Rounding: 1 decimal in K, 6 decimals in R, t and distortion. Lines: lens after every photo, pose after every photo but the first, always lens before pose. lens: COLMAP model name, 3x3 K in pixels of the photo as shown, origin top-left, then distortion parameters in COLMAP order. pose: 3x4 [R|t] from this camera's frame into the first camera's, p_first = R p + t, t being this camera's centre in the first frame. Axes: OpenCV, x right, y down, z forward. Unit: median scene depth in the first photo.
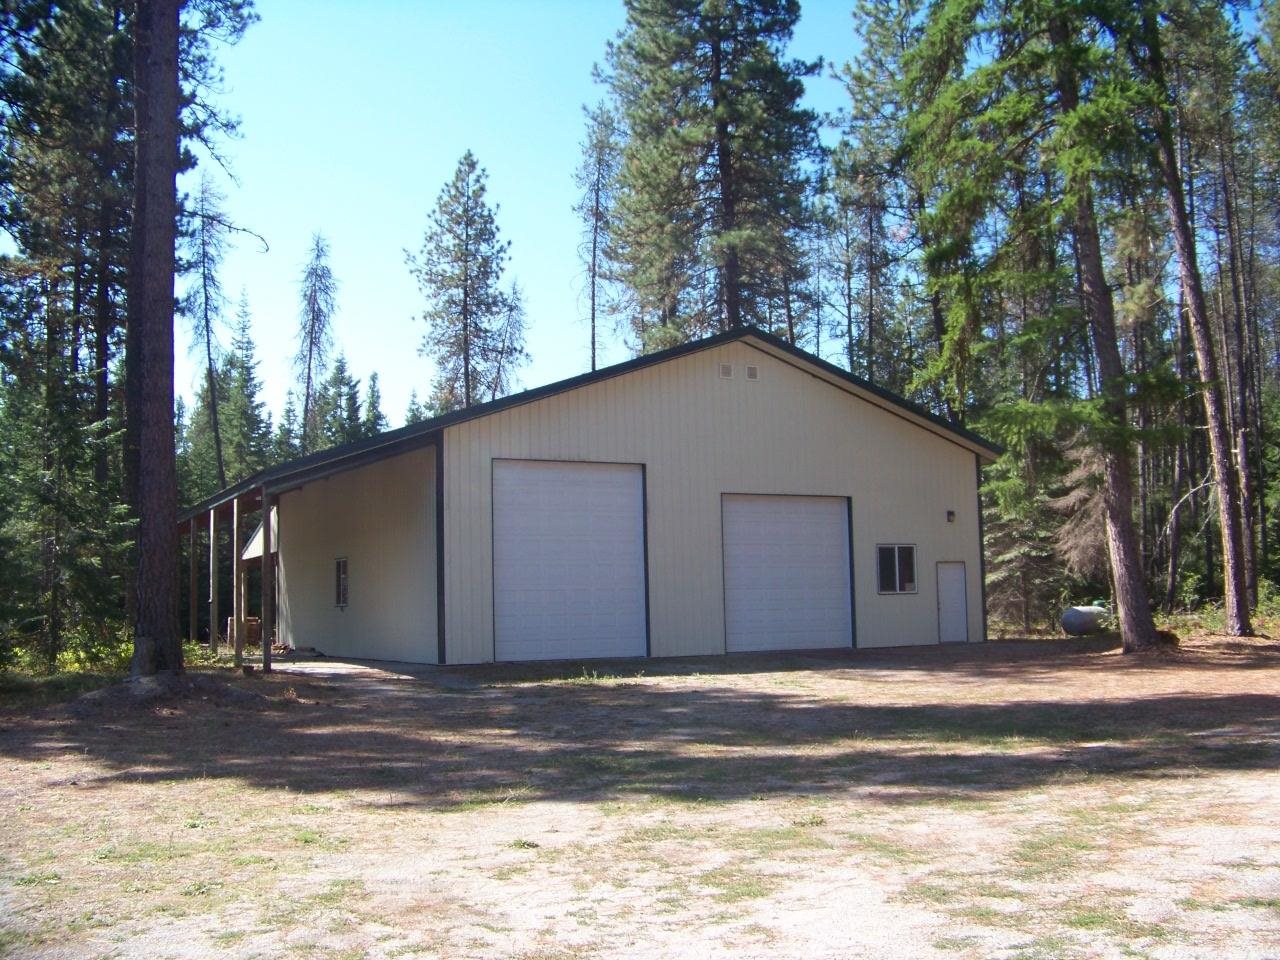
lens RADIAL K [[1345.7, 0, 660.9], [0, 1345.7, 477.7], [0, 0, 1]] dist [-0.240951, 0.317613]
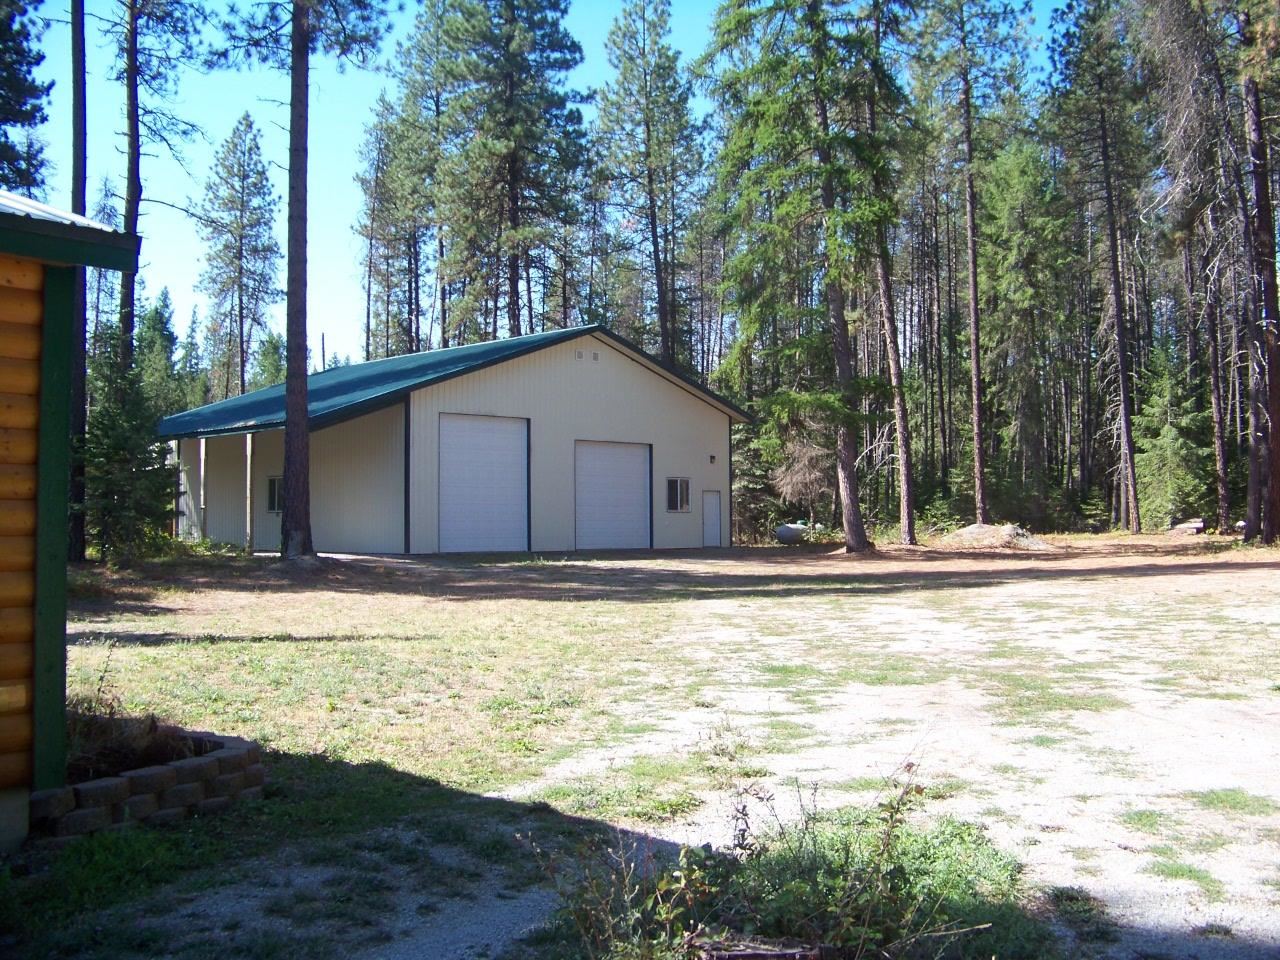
lens RADIAL K [[1354.5, 0, 657.1], [0, 1354.5, 458.0], [0, 0, 1]] dist [-0.248248, 0.346315]
pose [[0.954399, 0.031409, 0.296877, -0.235498], [-0.045576, 0.998123, 0.040917, -0.025447], [-0.295034, -0.052582, 0.954039, -0.325740]]
